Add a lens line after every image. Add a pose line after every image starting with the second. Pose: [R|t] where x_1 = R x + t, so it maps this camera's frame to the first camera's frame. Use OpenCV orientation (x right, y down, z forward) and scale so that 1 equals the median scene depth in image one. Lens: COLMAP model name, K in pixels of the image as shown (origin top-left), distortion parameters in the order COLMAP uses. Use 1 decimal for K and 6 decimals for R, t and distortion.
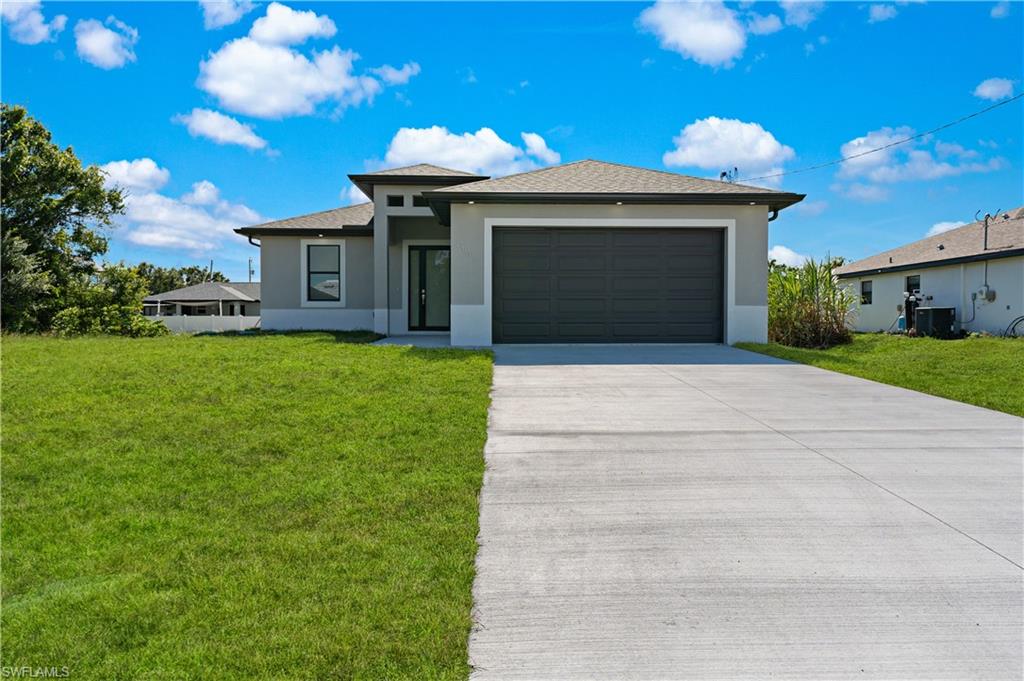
lens RADIAL K [[685.7, 0, 512.0], [0, 685.7, 340.5], [0, 0, 1]] dist [-0.000151, -0.000732]
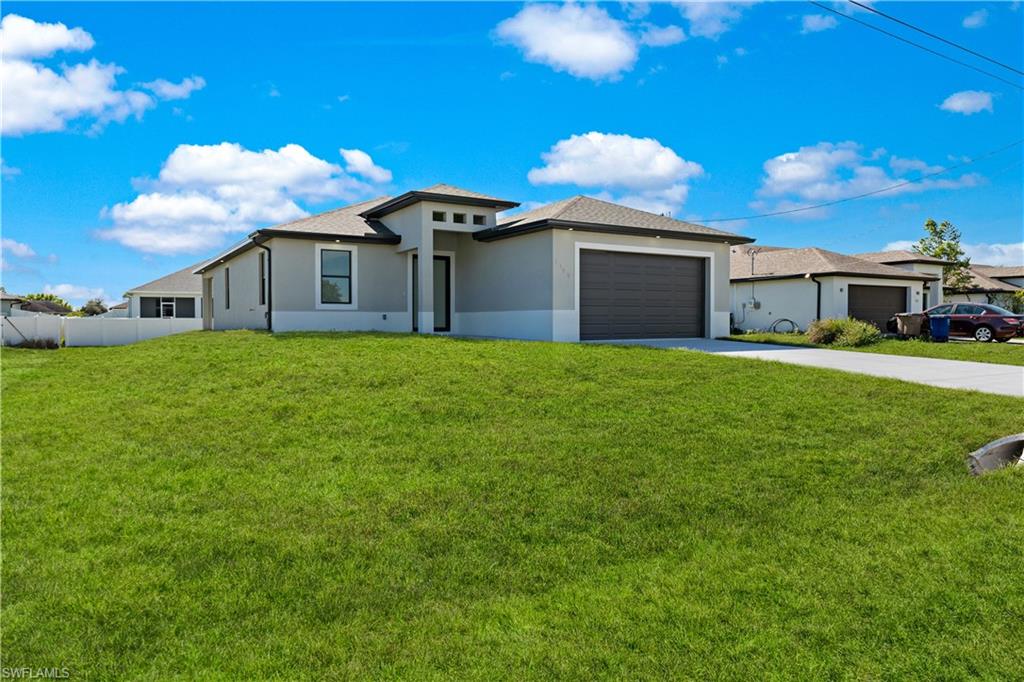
lens RADIAL K [[675.3, 0, 512.0], [0, 675.3, 341.0], [0, 0, 1]] dist [0.000690, -0.001973]
pose [[0.998575, 0.022498, -0.048390, 0.236459], [-0.022734, 0.999732, -0.004327, -0.028106], [0.048280, 0.005421, 0.998819, 0.054287]]
